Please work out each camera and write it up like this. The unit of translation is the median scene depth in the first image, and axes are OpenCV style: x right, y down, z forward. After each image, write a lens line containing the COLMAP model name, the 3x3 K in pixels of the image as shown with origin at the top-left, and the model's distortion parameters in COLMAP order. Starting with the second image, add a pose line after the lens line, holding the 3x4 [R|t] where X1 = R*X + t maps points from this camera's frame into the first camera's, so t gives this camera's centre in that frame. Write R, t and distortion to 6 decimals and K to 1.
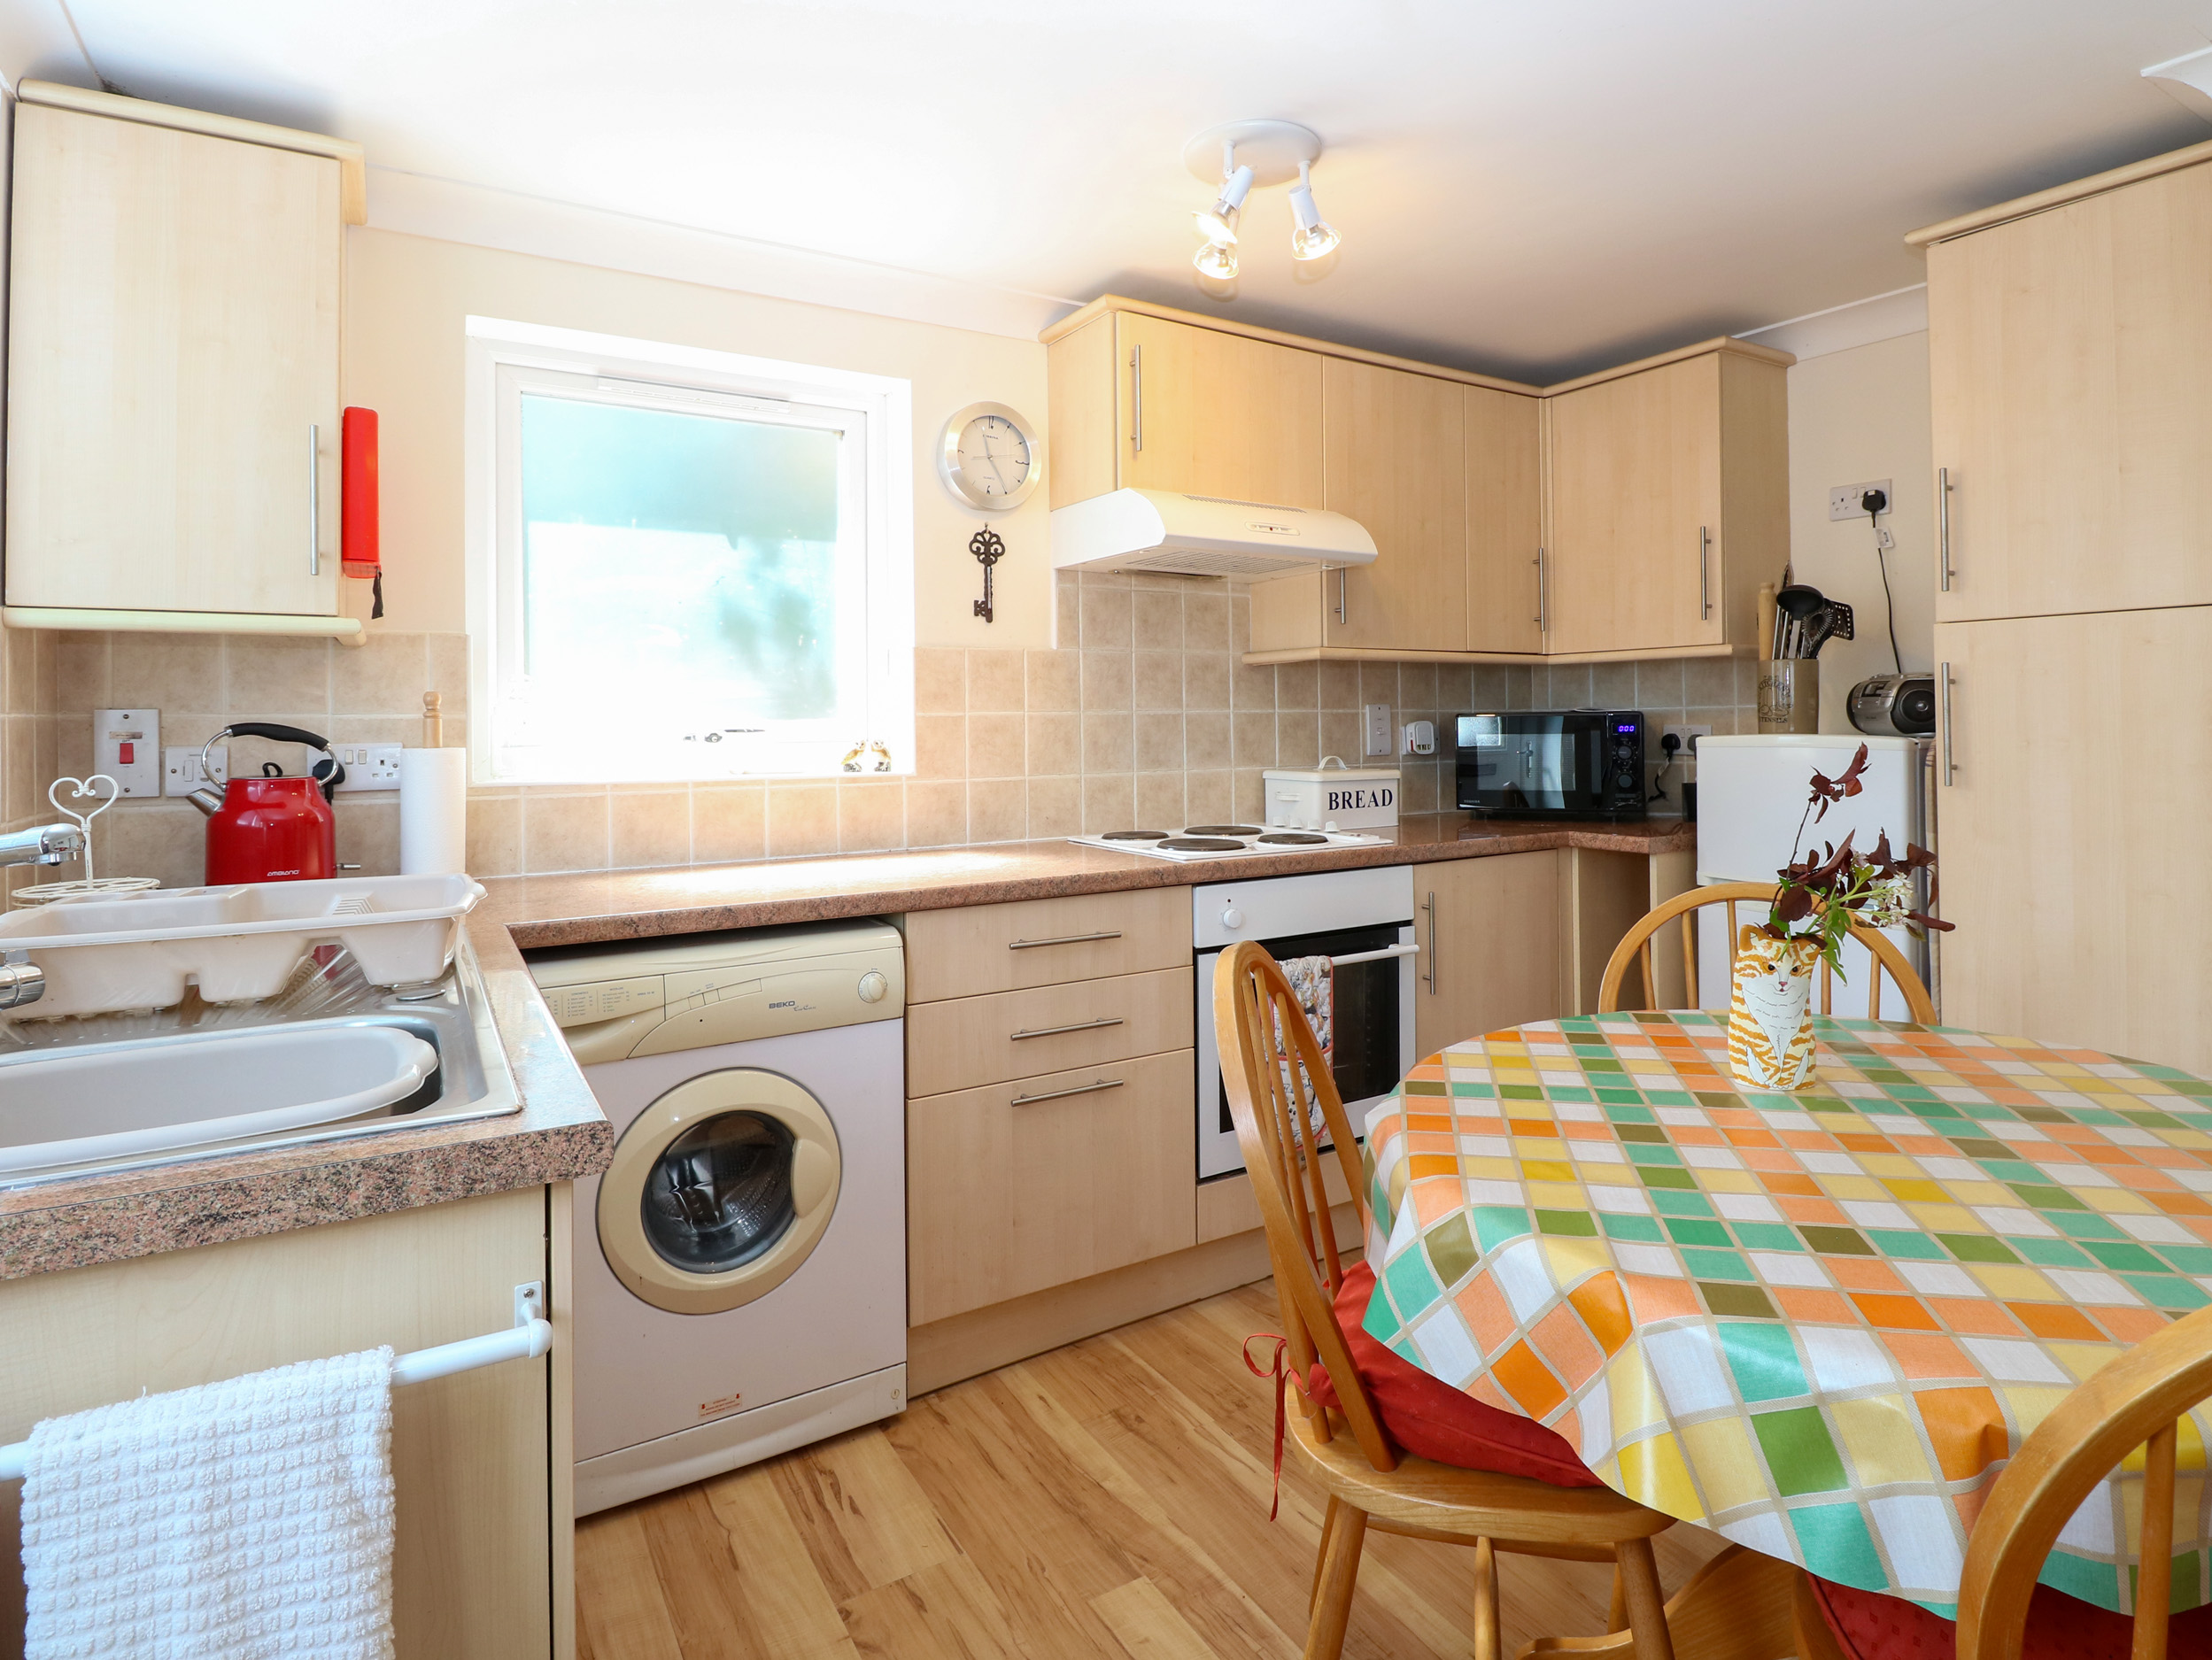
lens RADIAL K [[1182.3, 0, 1123.3], [0, 1182.3, 714.6], [0, 0, 1]] dist [0.000687, 0.000571]
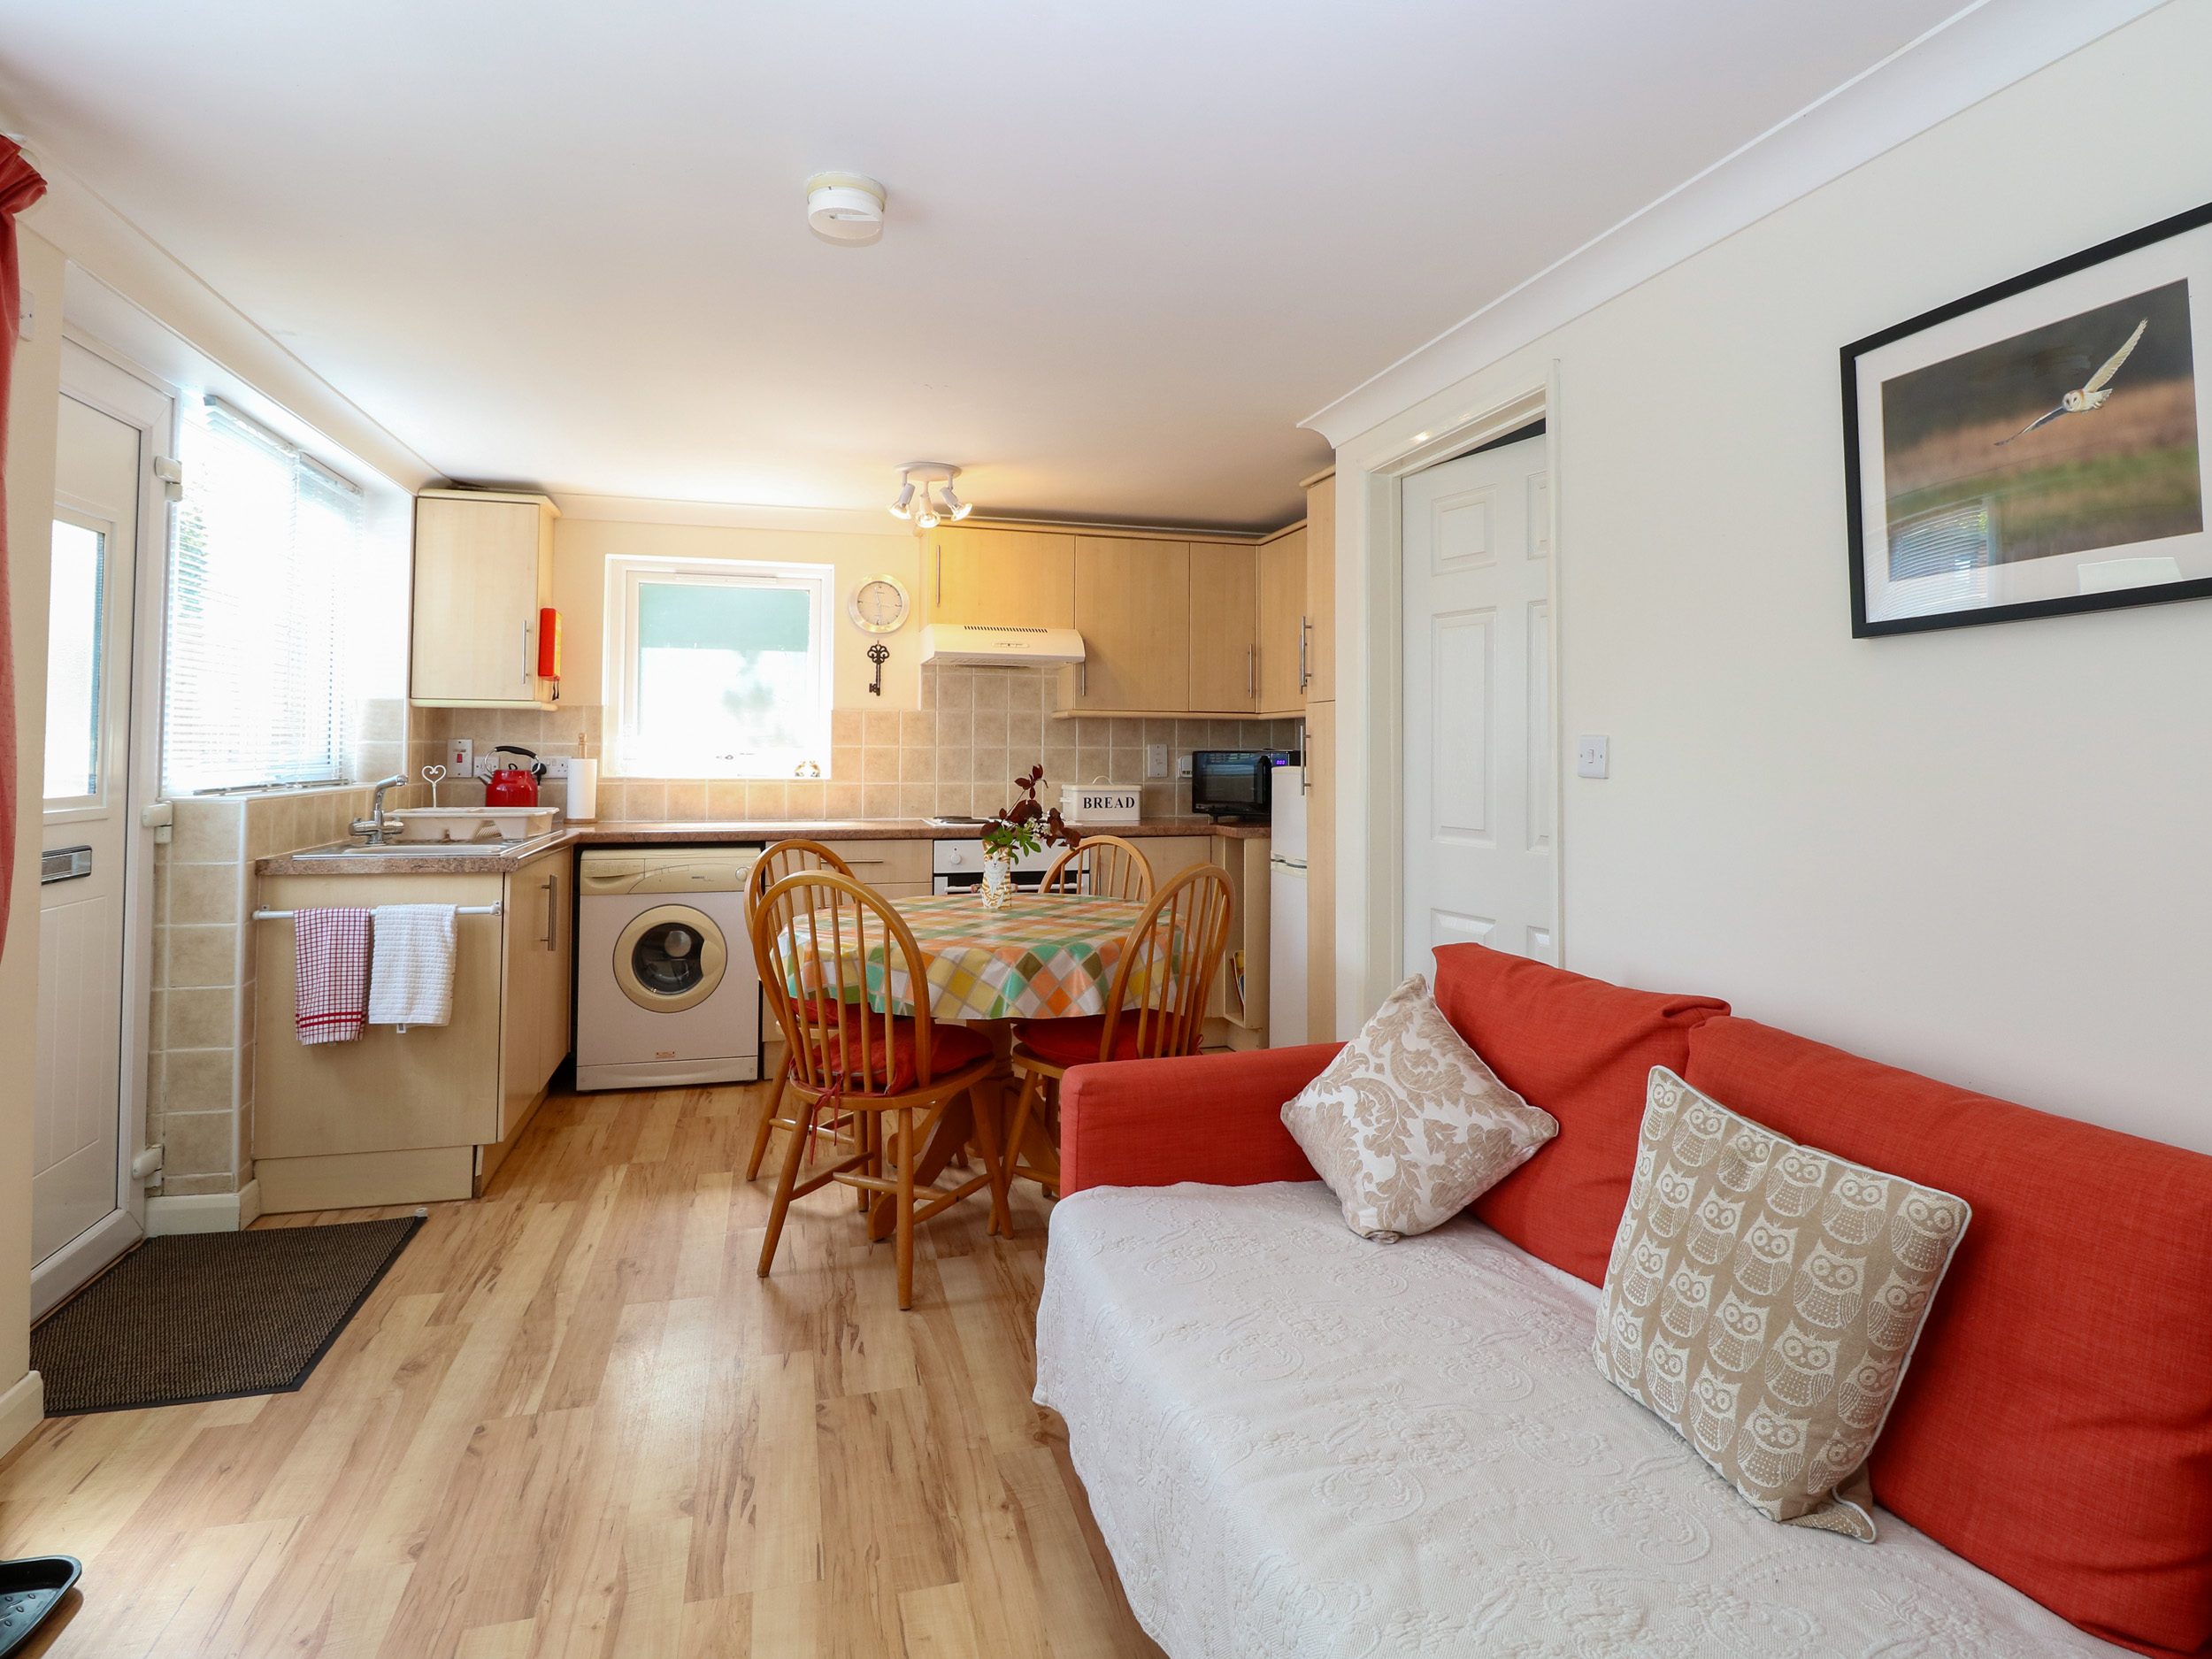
lens RADIAL K [[1182.4, 0, 1123.3], [0, 1182.4, 714.0], [0, 0, 1]] dist [0.000687, 0.000571]
pose [[0.963430, 0.006128, -0.267889, 0.770170], [-0.014069, 0.999516, -0.027734, -0.006160], [0.267589, 0.030488, 0.963051, -0.663948]]
